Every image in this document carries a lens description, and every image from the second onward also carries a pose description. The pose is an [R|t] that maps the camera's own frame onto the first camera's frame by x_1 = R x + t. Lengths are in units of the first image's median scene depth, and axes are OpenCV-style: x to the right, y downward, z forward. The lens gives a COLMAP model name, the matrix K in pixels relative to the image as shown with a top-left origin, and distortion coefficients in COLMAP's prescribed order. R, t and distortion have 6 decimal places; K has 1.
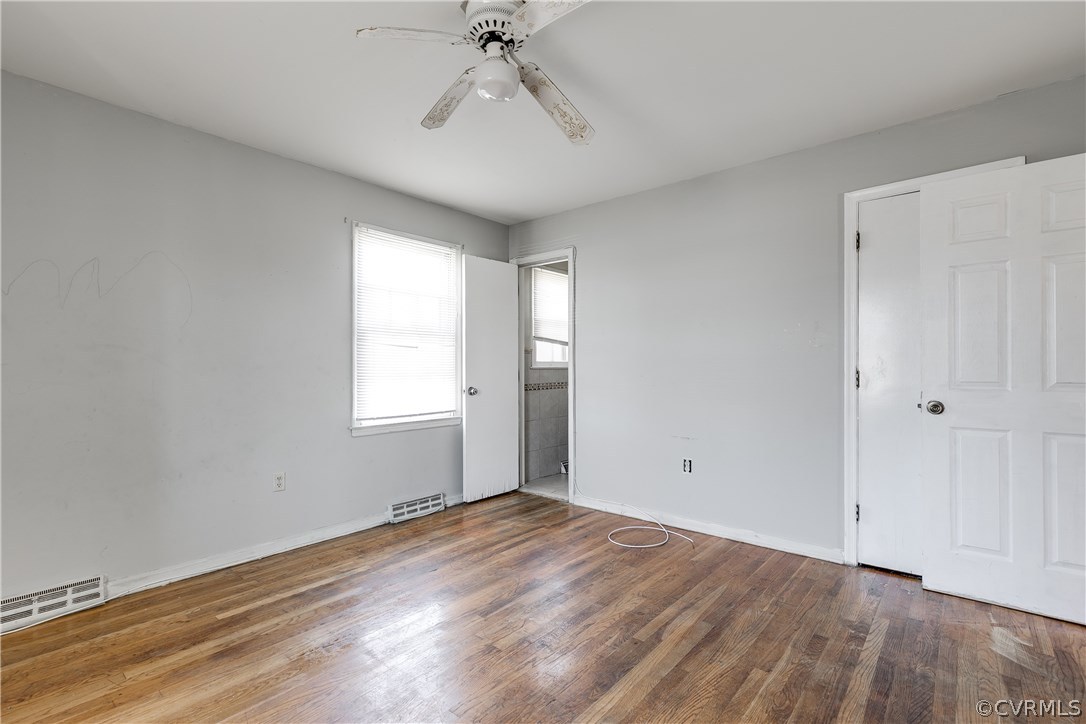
lens RADIAL K [[501.3, 0, 553.6], [0, 501.3, 364.0], [0, 0, 1]] dist [0.005638, -0.000295]
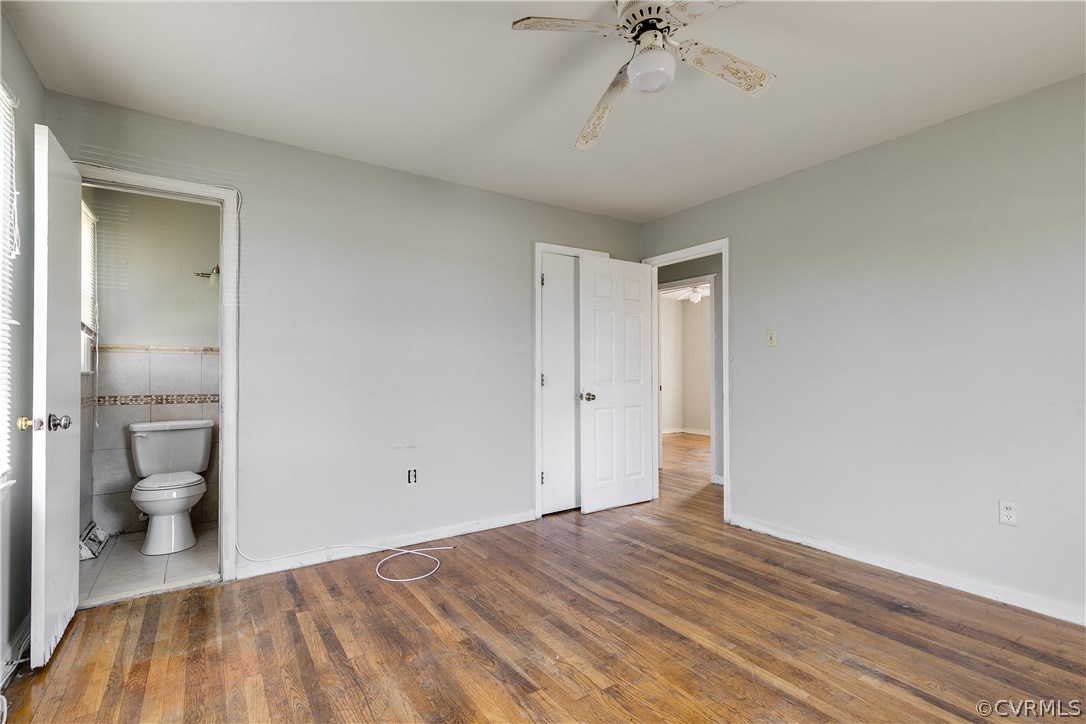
lens RADIAL K [[501.3, 0, 552.5], [0, 501.3, 366.4], [0, 0, 1]] dist [0.005638, -0.000295]
pose [[0.269699, 0.013005, 0.962857, -0.691043], [-0.002759, 0.999915, -0.012733, 0.009290], [-0.962941, 0.000778, 0.269712, 0.595942]]
